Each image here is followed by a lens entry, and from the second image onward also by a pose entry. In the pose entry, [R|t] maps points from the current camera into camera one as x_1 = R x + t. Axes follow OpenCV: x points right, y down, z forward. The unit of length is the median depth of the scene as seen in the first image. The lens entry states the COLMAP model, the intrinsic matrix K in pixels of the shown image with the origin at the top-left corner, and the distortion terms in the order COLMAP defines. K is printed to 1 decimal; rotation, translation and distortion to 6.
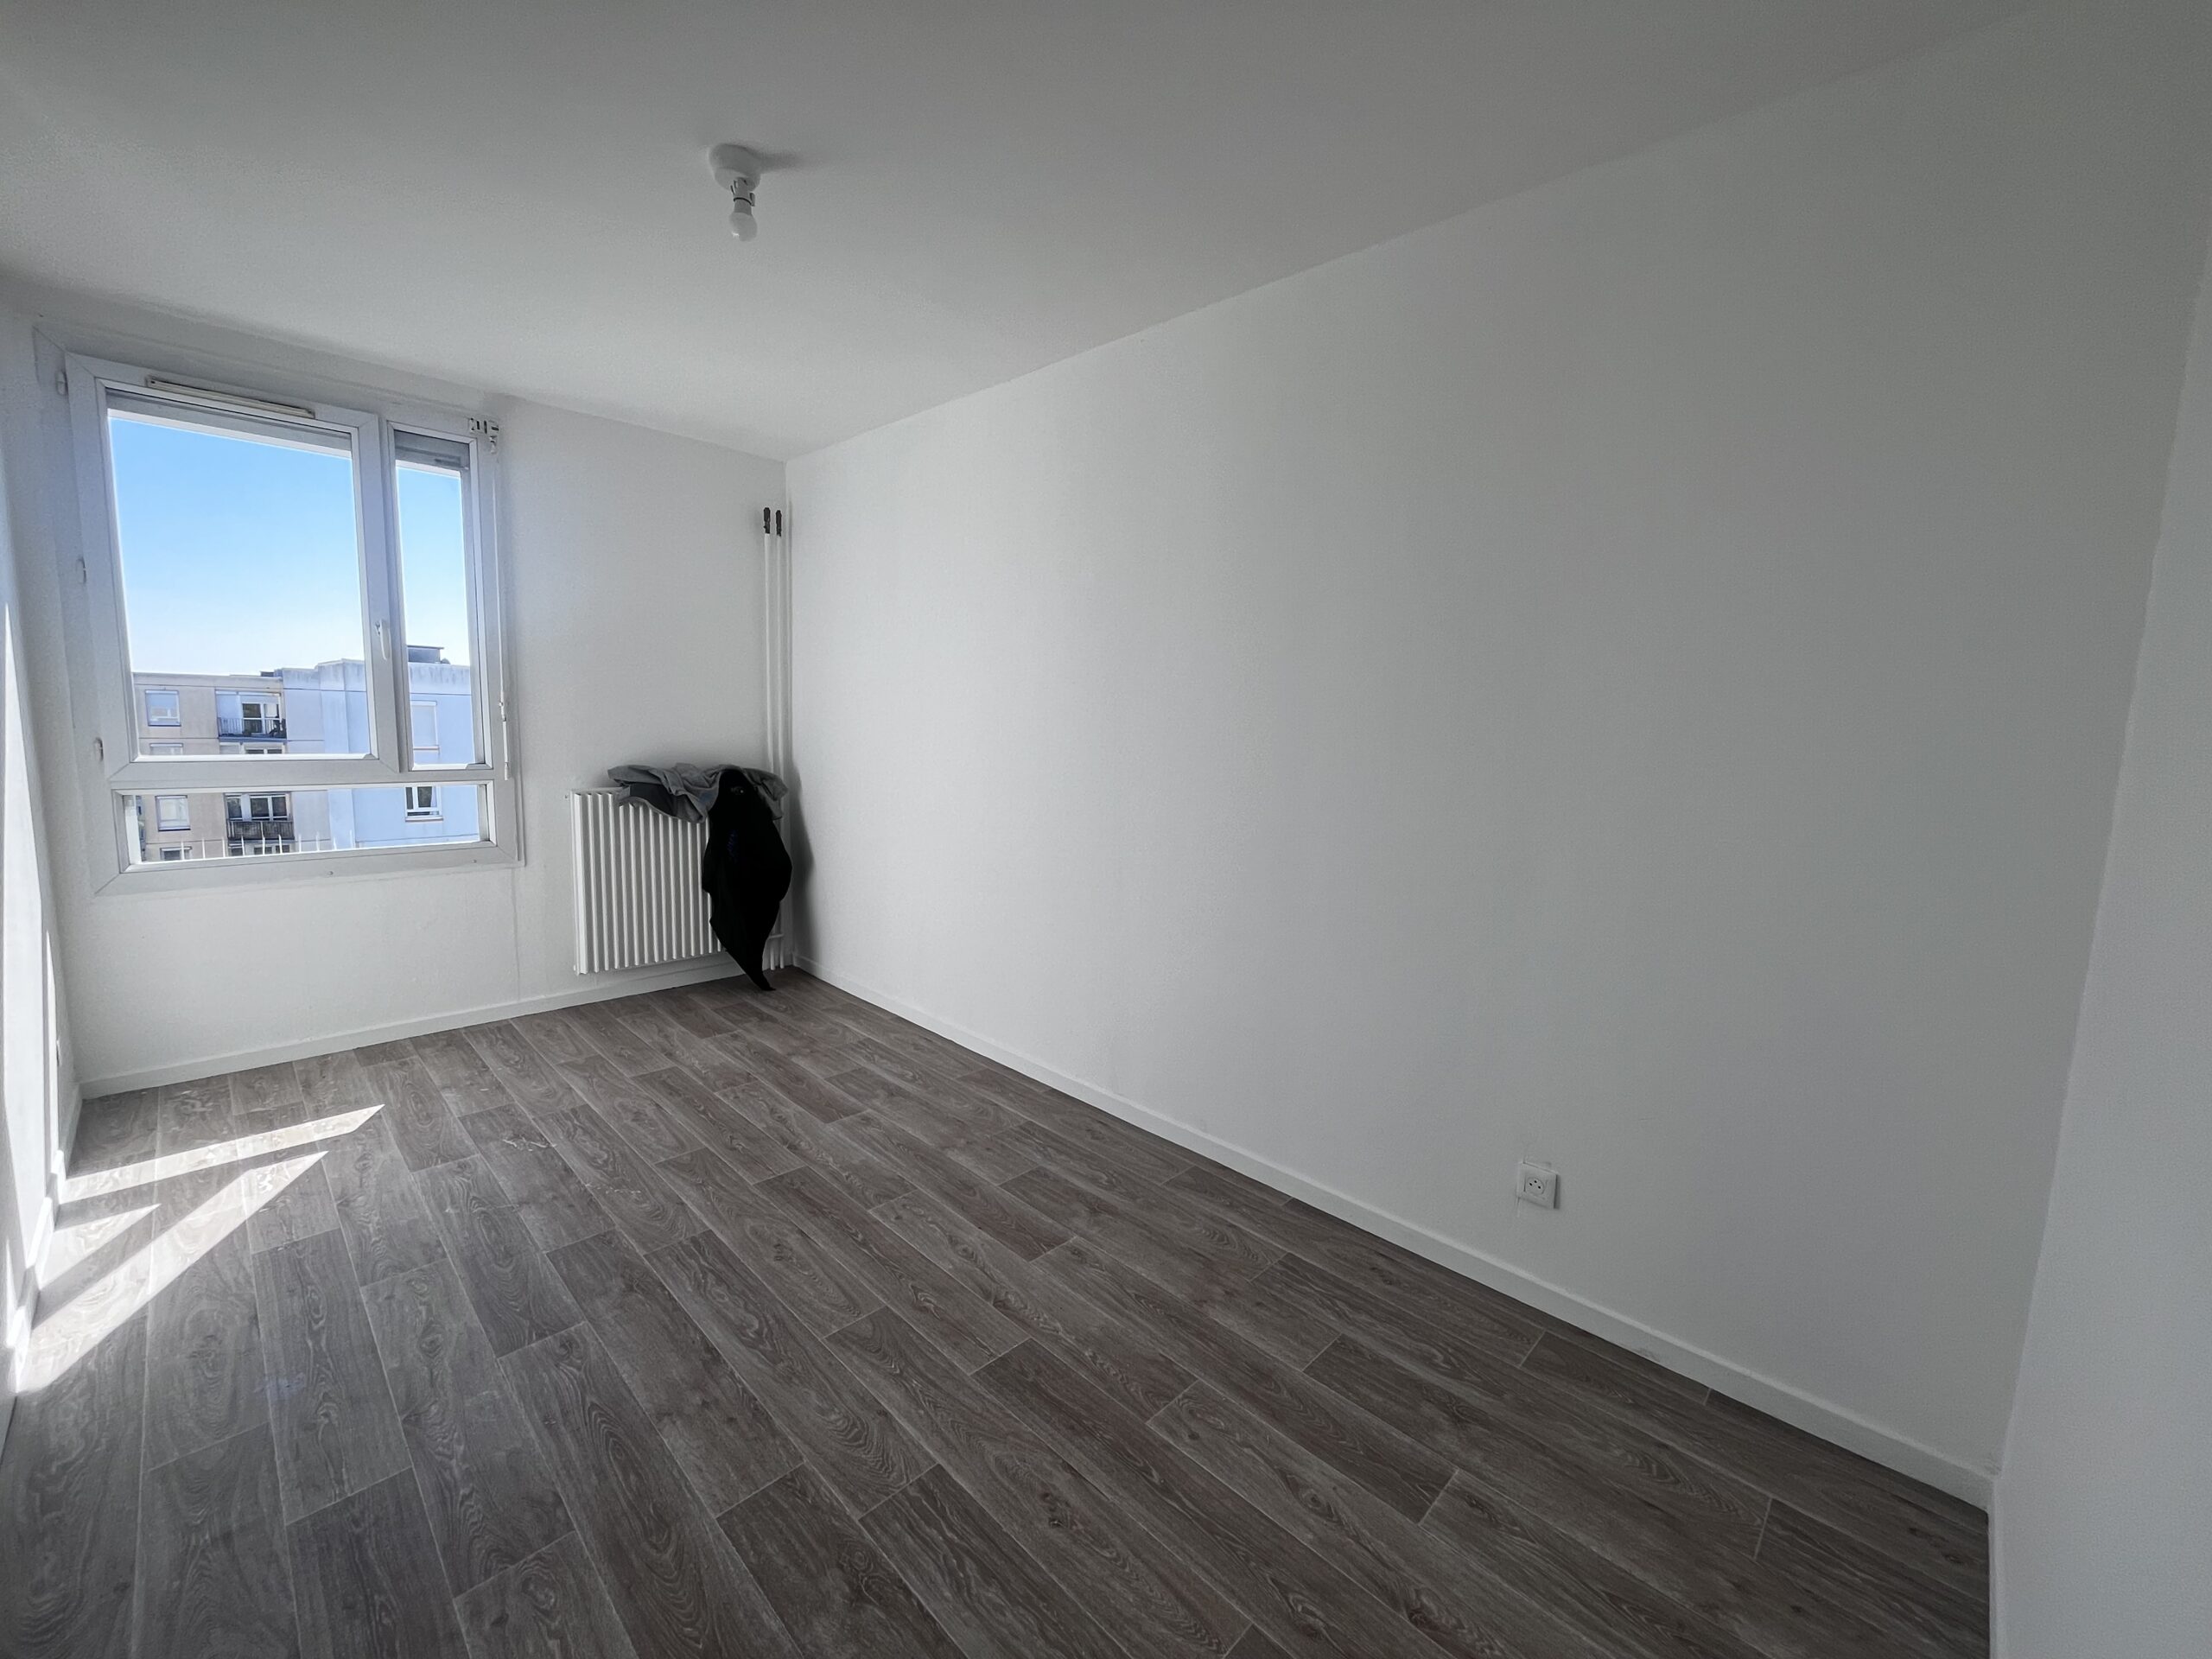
lens RADIAL K [[878.7, 0, 1133.0], [0, 878.7, 875.2], [0, 0, 1]] dist [-0.002700, -0.000891]
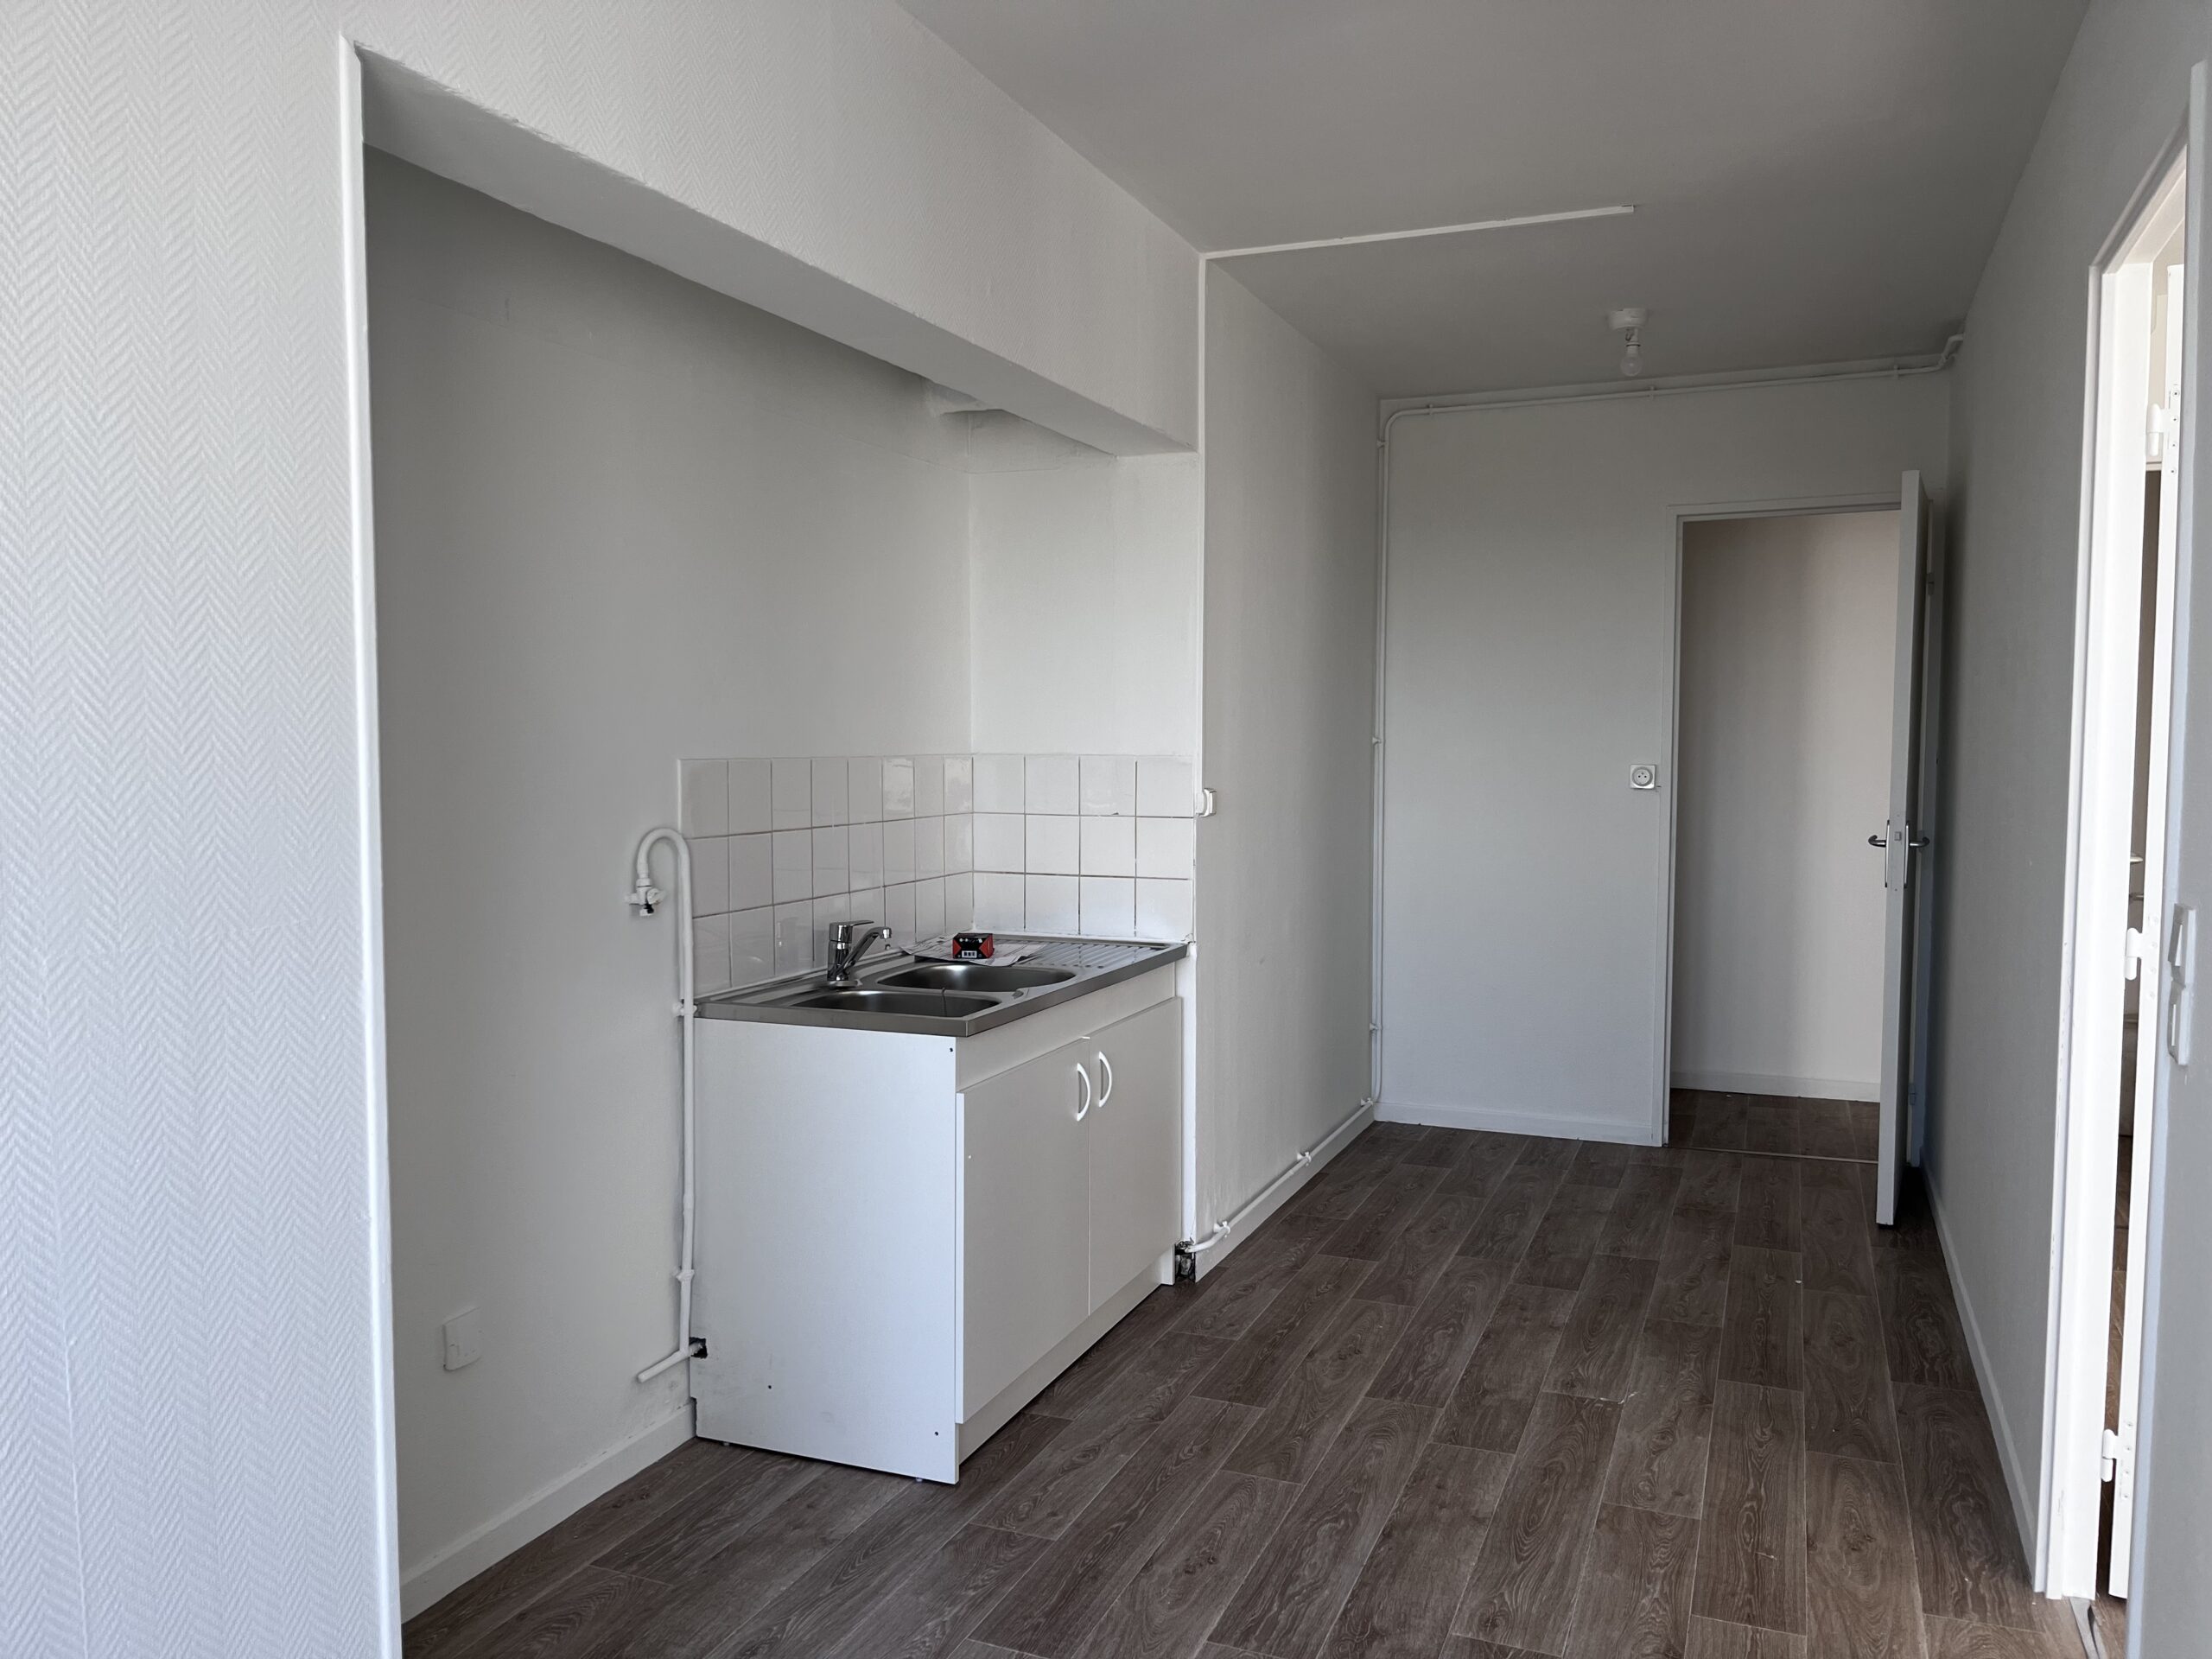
lens RADIAL K [[1745.2, 0, 1106.0], [0, 1745.2, 829.5], [0, 0, 1]] dist [0.008474, 0.006371]
pose [[-0.371060, -0.082070, 0.924975, -1.996678], [0.158696, 0.975829, 0.150244, -0.399129], [-0.914948, 0.202540, -0.349067, 1.838522]]
